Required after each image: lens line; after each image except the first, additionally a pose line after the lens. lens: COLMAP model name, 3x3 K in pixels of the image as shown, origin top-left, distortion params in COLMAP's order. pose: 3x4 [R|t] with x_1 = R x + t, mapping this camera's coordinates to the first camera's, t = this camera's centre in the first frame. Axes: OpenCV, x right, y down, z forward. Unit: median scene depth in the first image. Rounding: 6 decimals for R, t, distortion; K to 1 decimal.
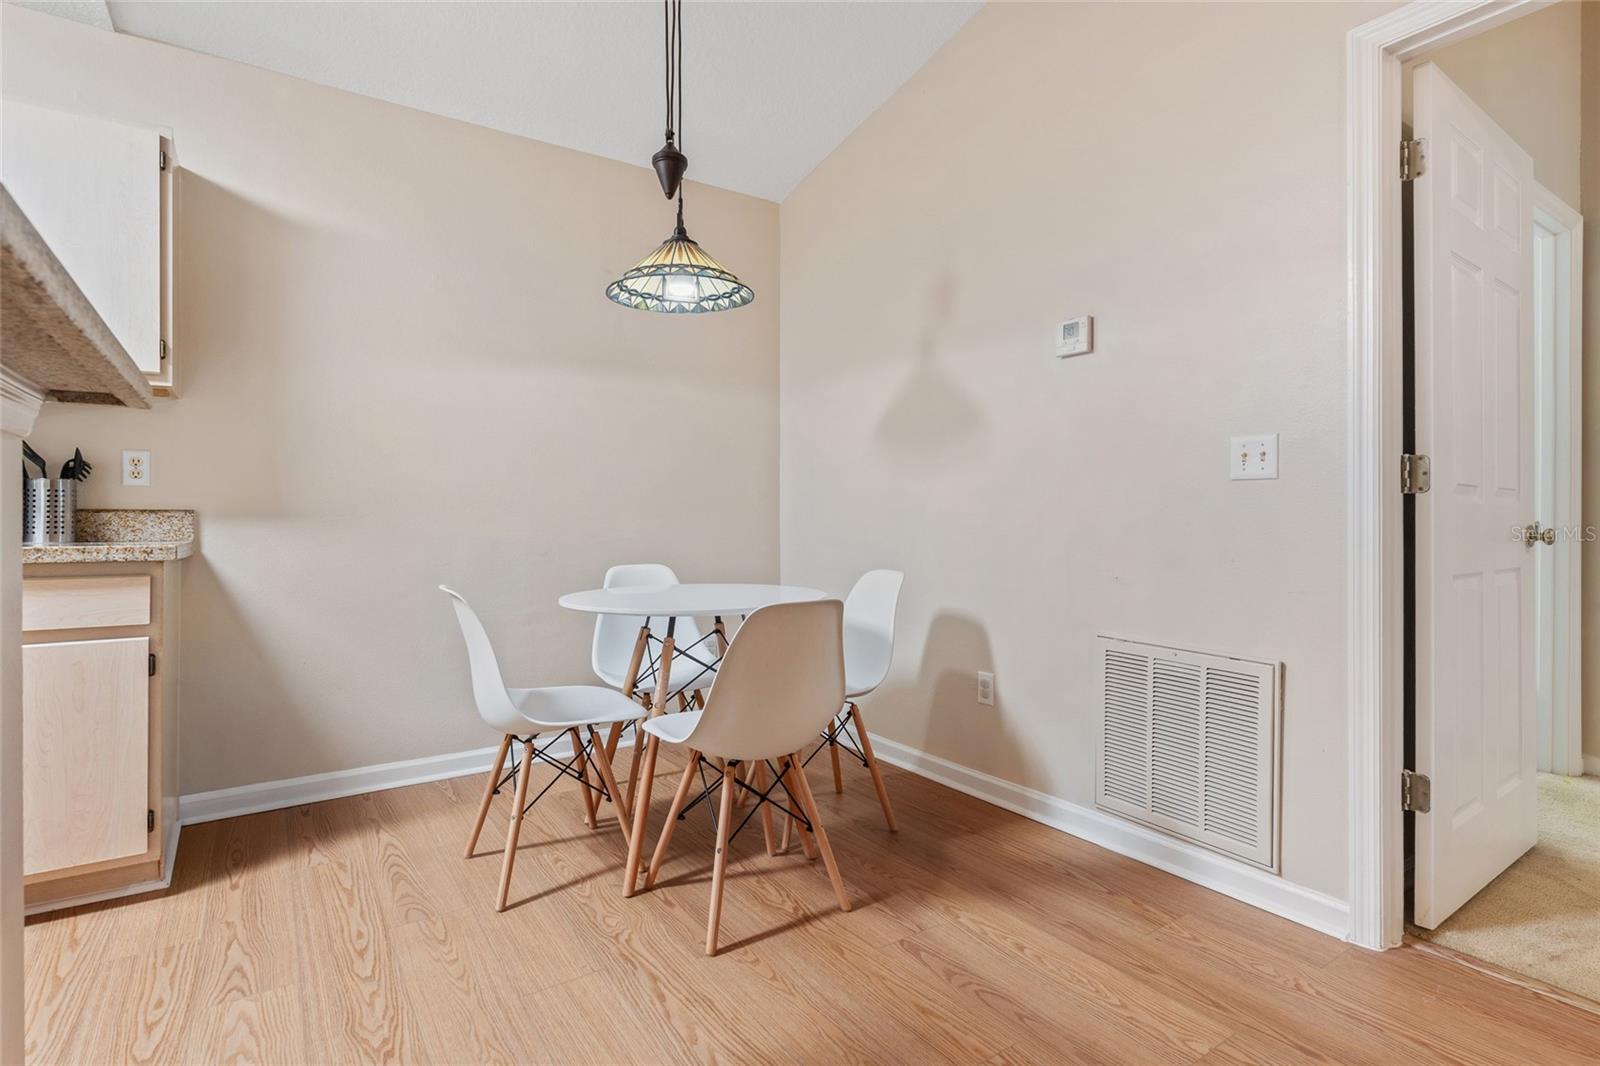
lens RADIAL K [[807.0, 0, 783.1], [0, 807.0, 516.8], [0, 0, 1]] dist [0.028995, -0.000201]
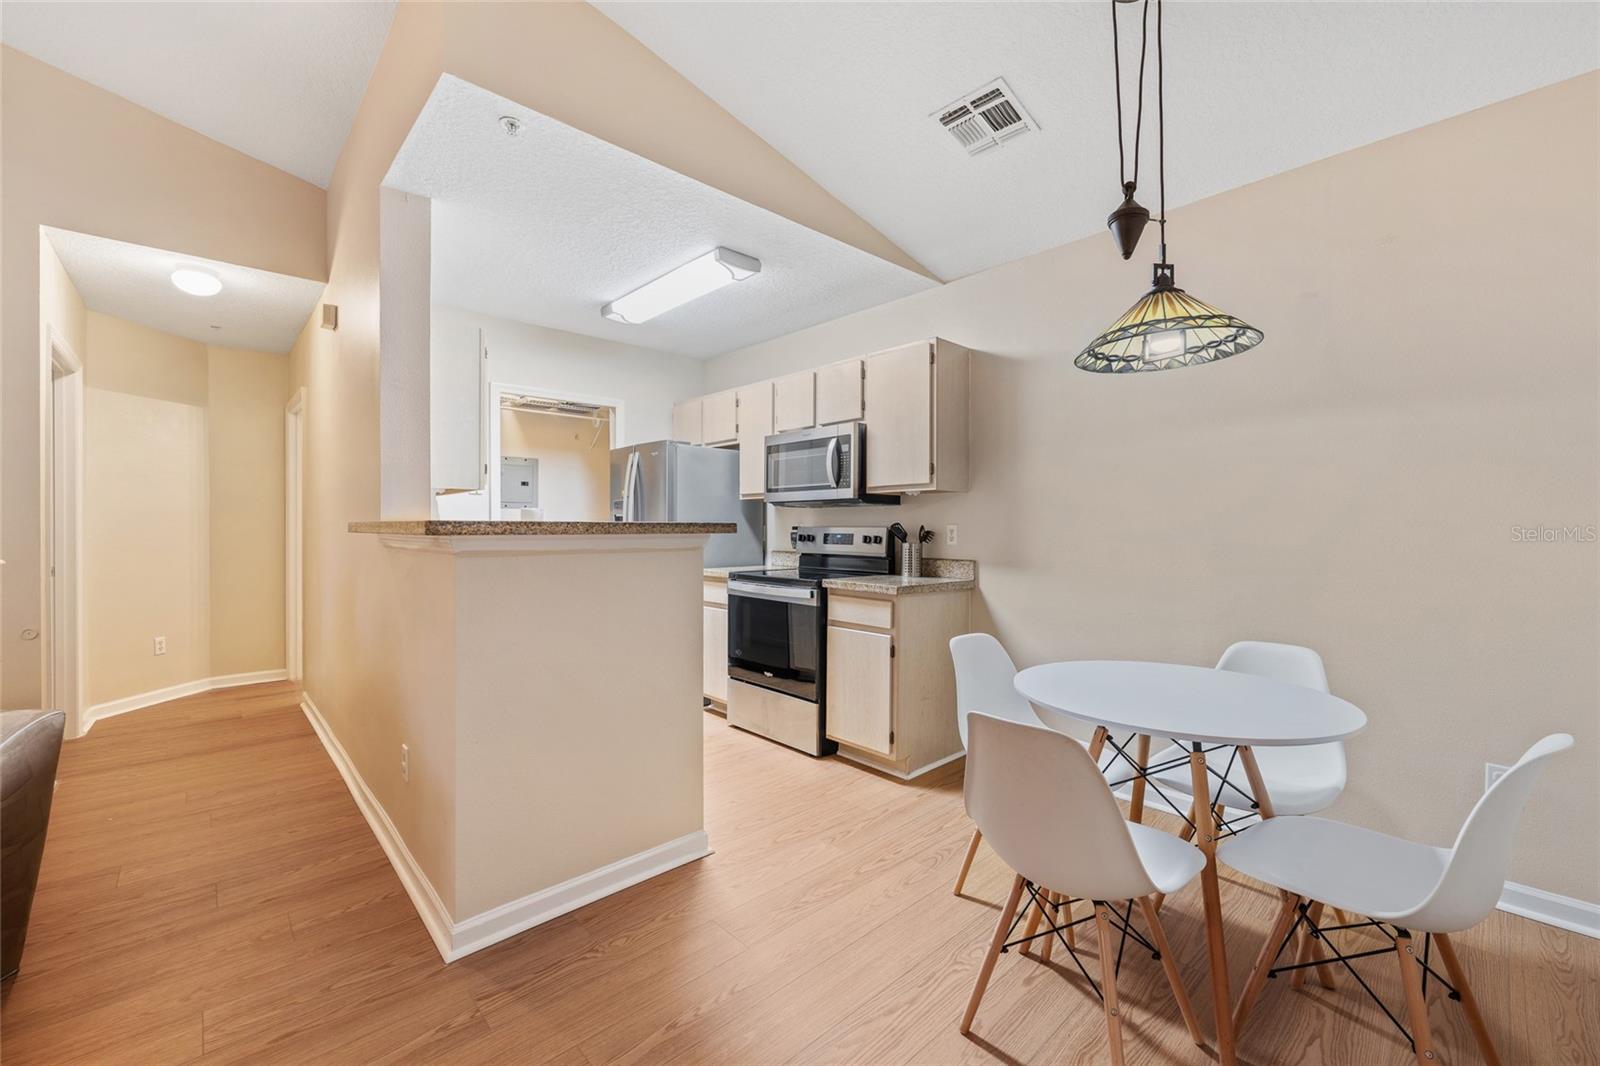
lens RADIAL K [[652.6, 0, 800.0], [0, 652.6, 533.0], [0, 0, 1]] dist [-0.001977, -0.000583]
pose [[0.170631, 0.012276, -0.985258, 0.527023], [-0.003605, 0.999923, 0.011834, -0.083763], [0.985328, 0.001533, 0.170662, 0.493089]]
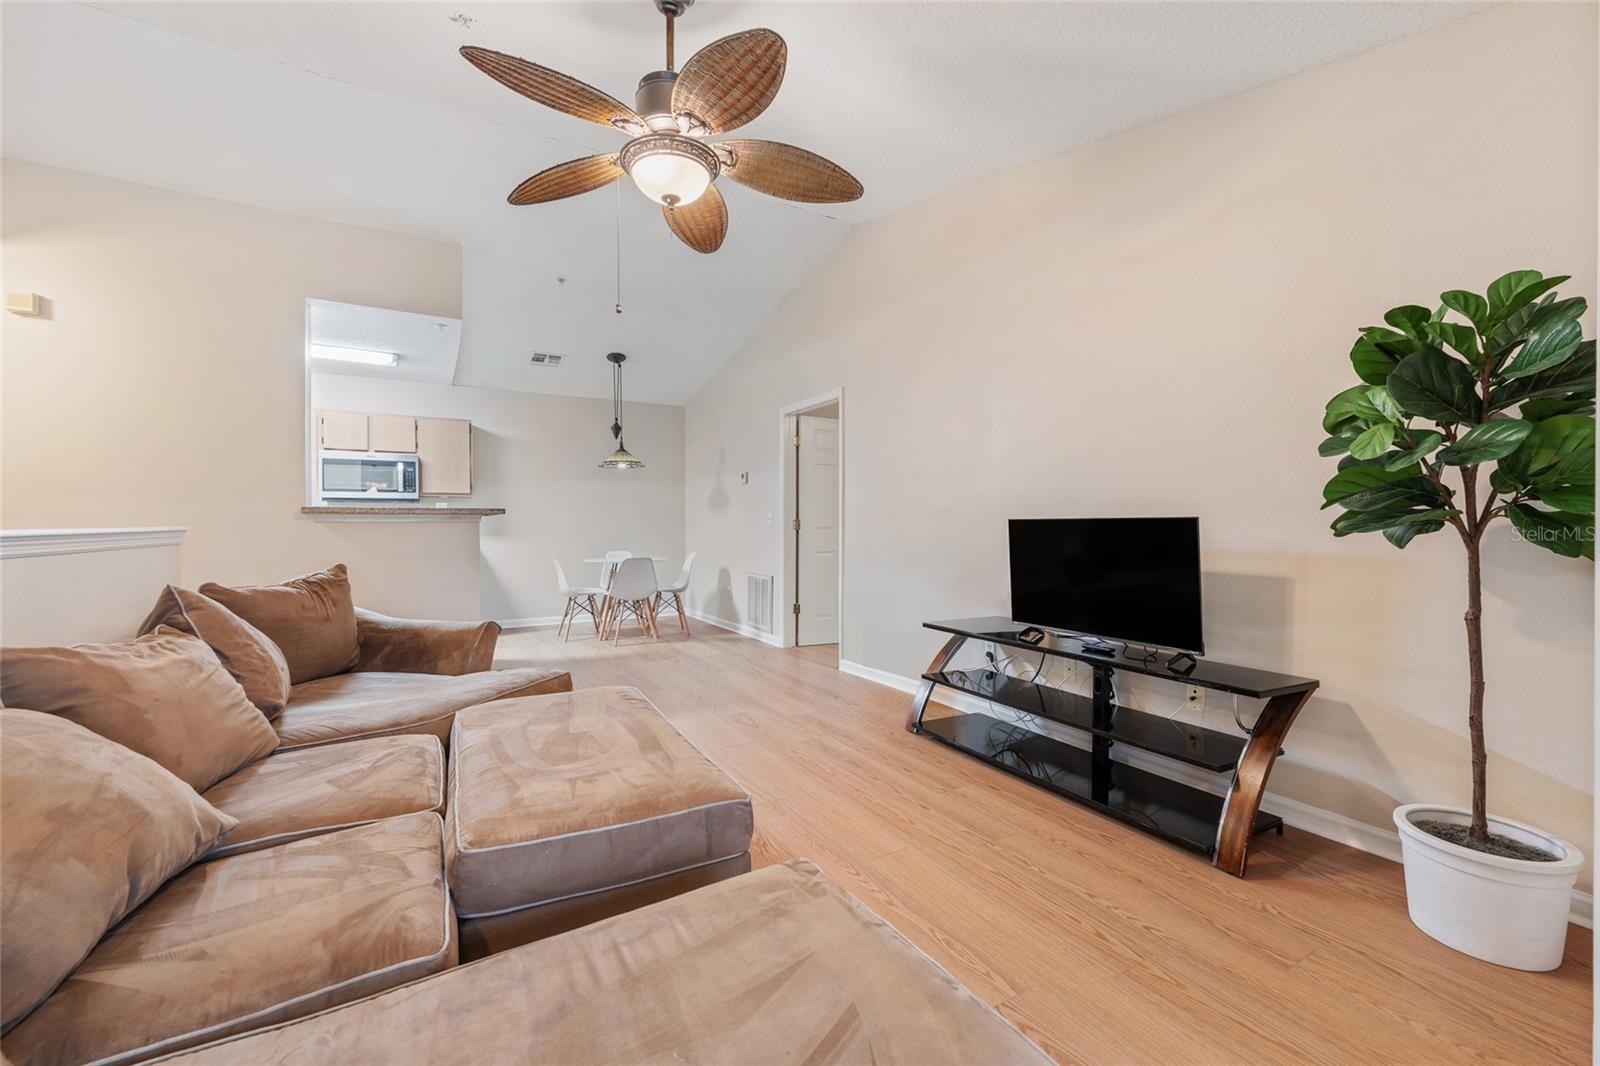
lens RADIAL K [[652.6, 0, 800.0], [0, 652.6, 533.0], [0, 0, 1]] dist [-0.001977, -0.000583]
pose [[0.997309, 0.001761, -0.073291, 0.795225], [-0.000871, 0.999925, 0.012183, -0.041603], [0.073307, -0.012086, 0.997236, -1.592915]]
